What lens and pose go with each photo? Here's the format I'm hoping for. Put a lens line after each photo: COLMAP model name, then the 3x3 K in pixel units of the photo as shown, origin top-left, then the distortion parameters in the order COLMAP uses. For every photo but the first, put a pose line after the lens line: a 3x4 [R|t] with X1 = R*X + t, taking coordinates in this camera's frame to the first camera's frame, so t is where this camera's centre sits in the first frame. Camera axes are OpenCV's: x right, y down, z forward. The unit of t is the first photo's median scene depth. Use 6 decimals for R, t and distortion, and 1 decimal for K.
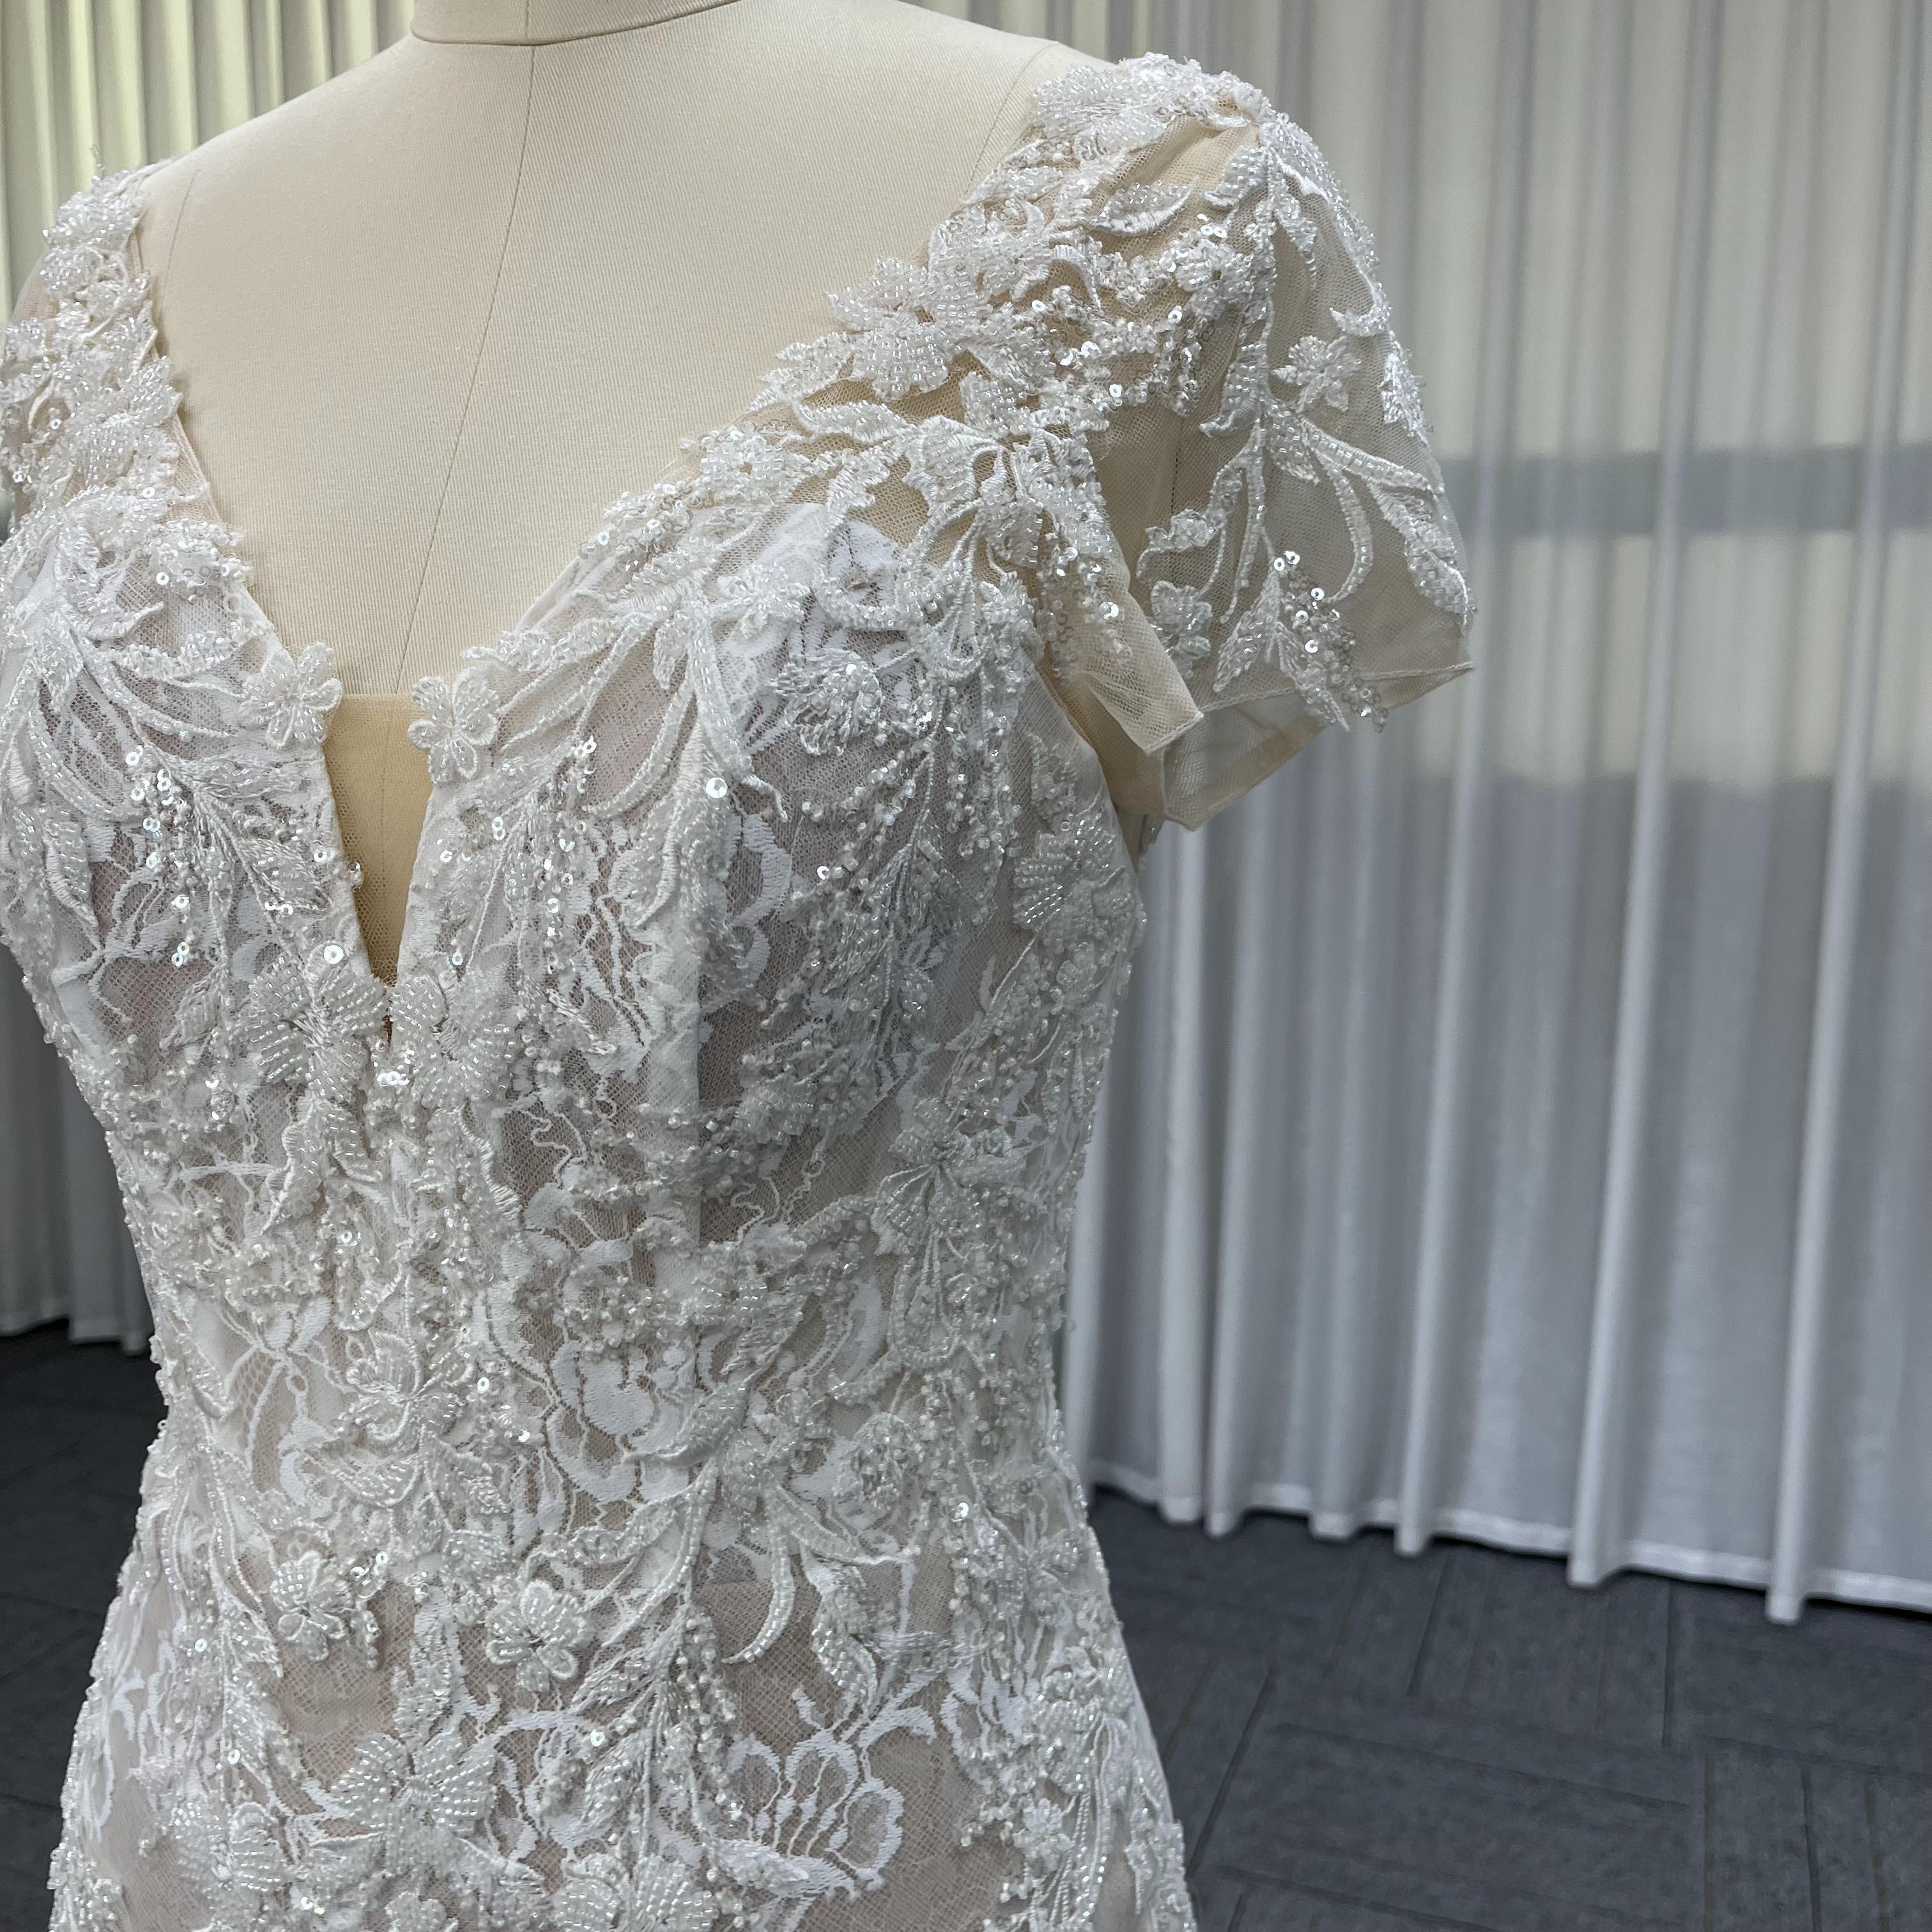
lens RADIAL K [[1988.8, 0, 954.1], [0, 1988.8, 964.0], [0, 0, 1]] dist [0.018129, -0.005764]
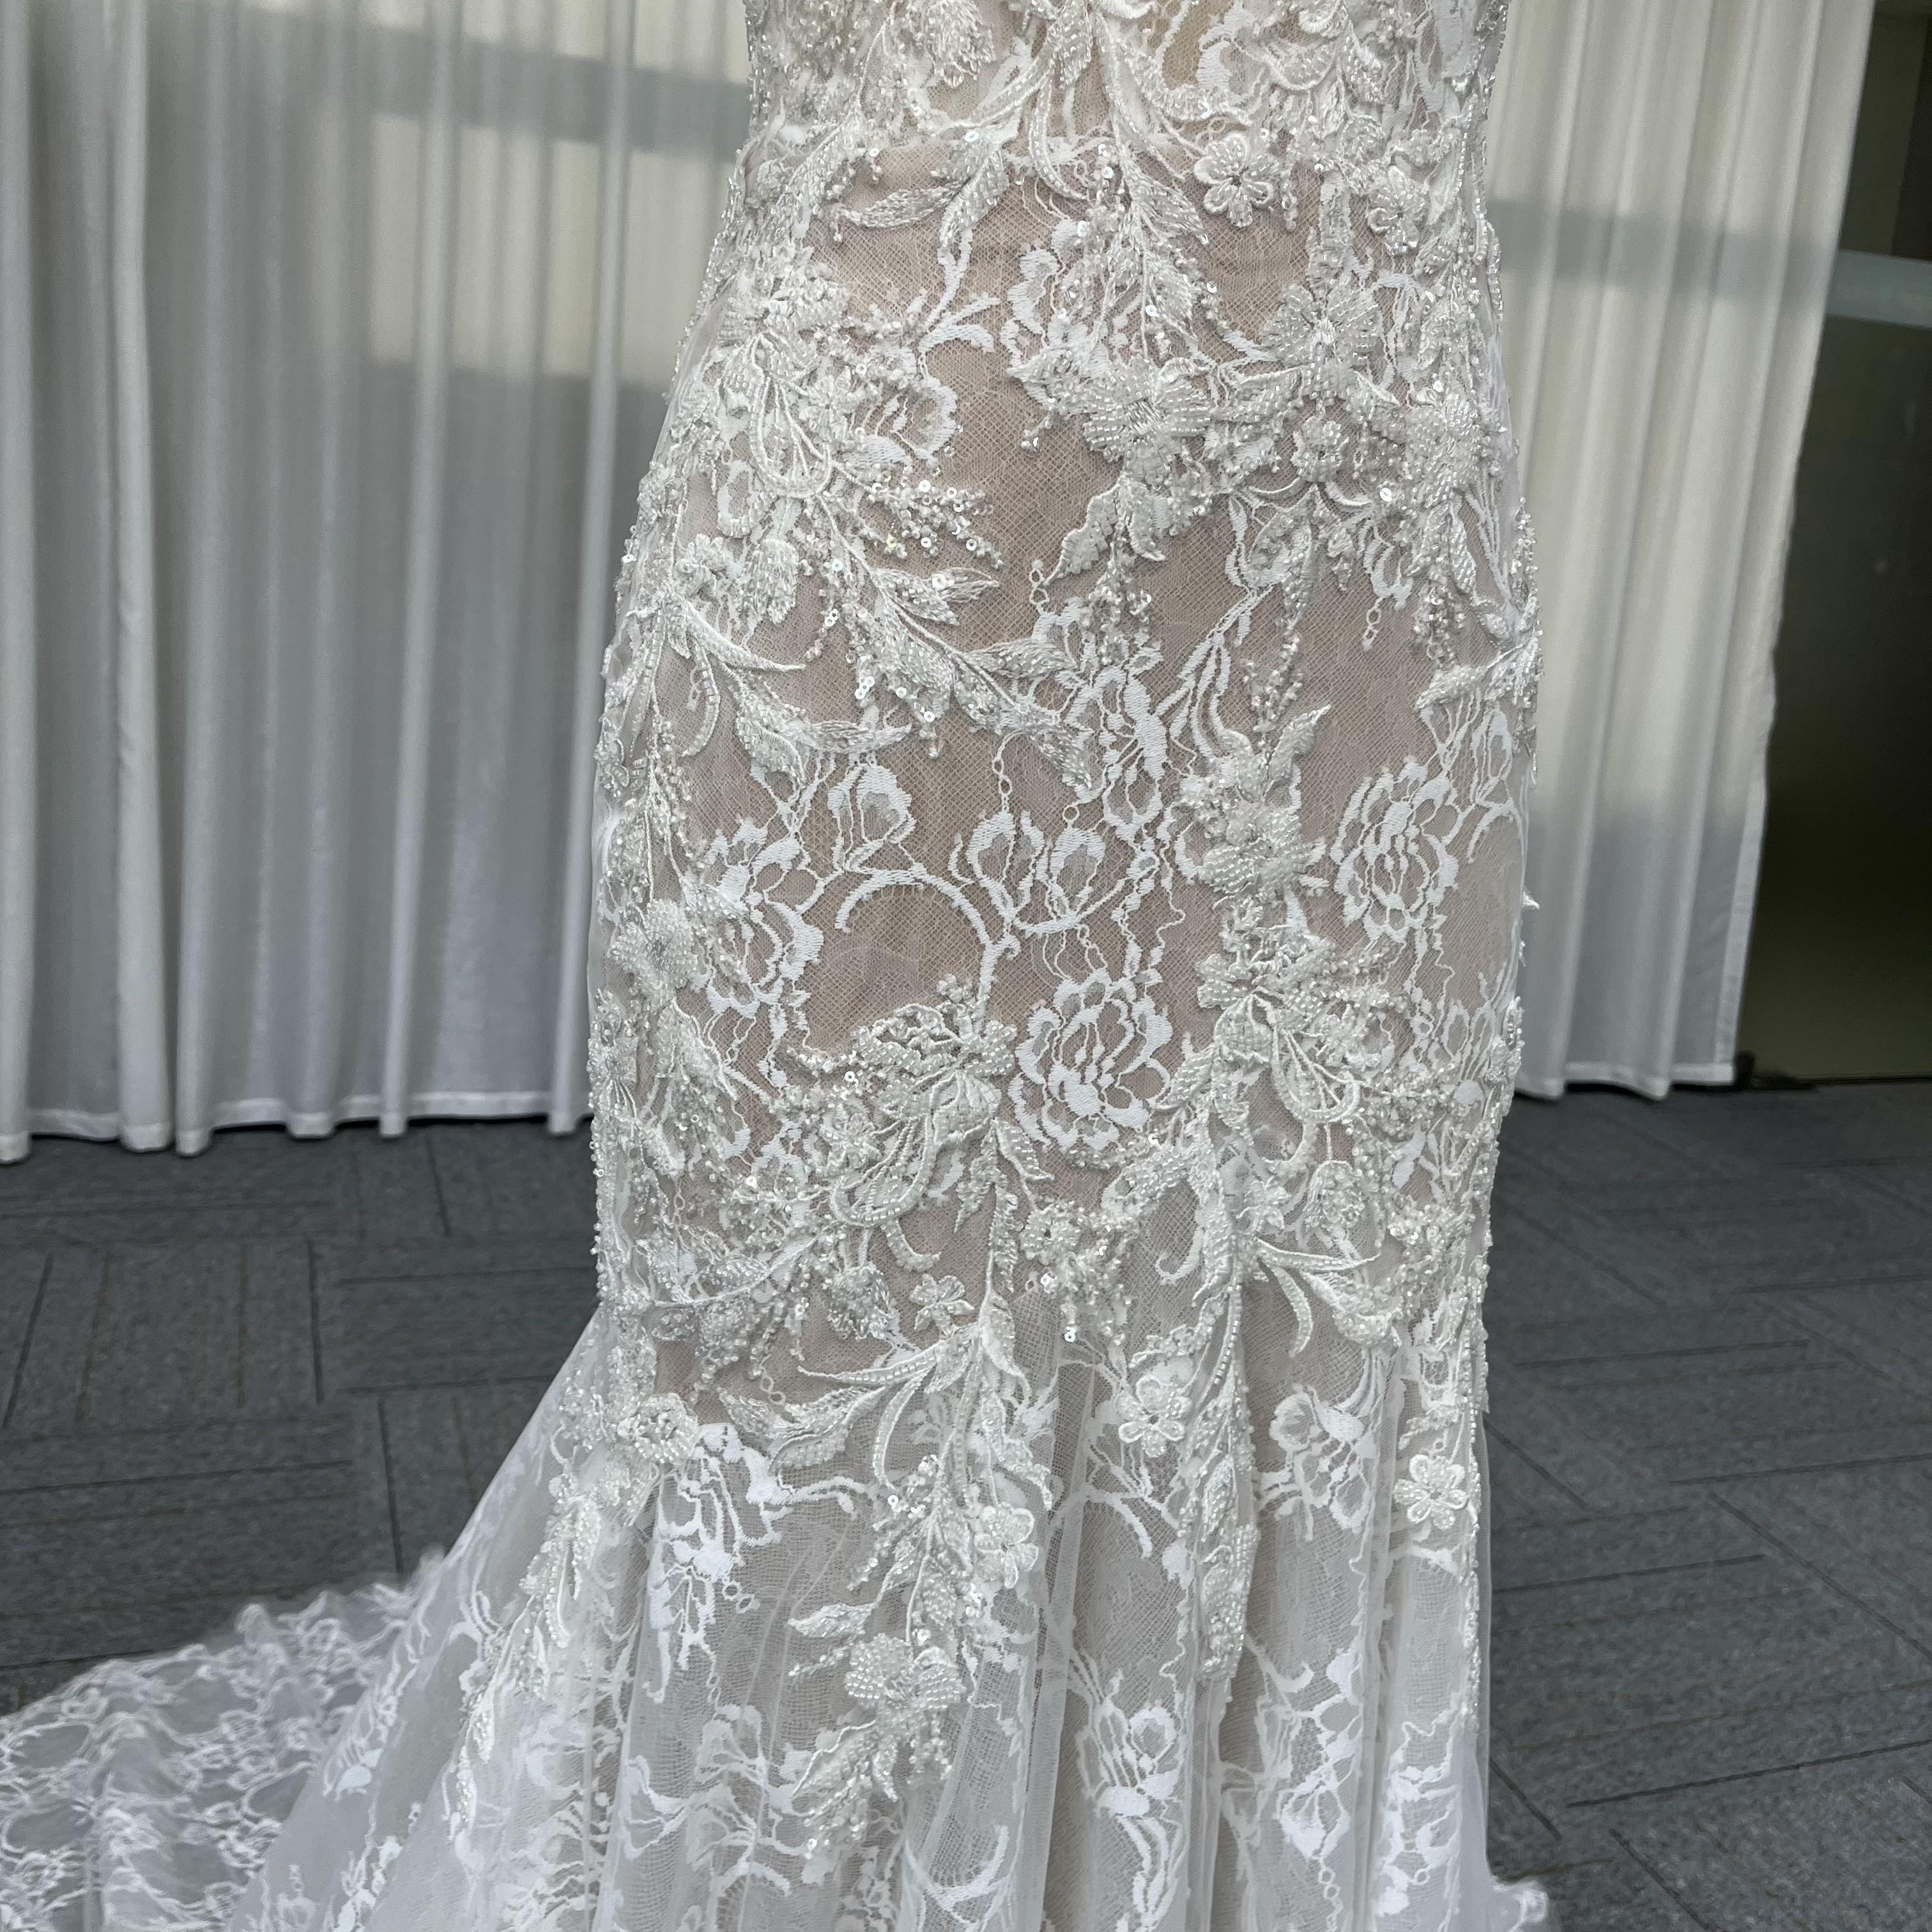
lens RADIAL K [[1967.9, 0, 978.7], [0, 1967.9, 946.3], [0, 0, 1]] dist [0.096360, -0.244736]
pose [[0.765299, -0.086652, 0.637816, -1.263204], [0.025489, 0.994200, 0.104486, 0.664664], [-0.643170, -0.063706, 0.763068, 0.171008]]
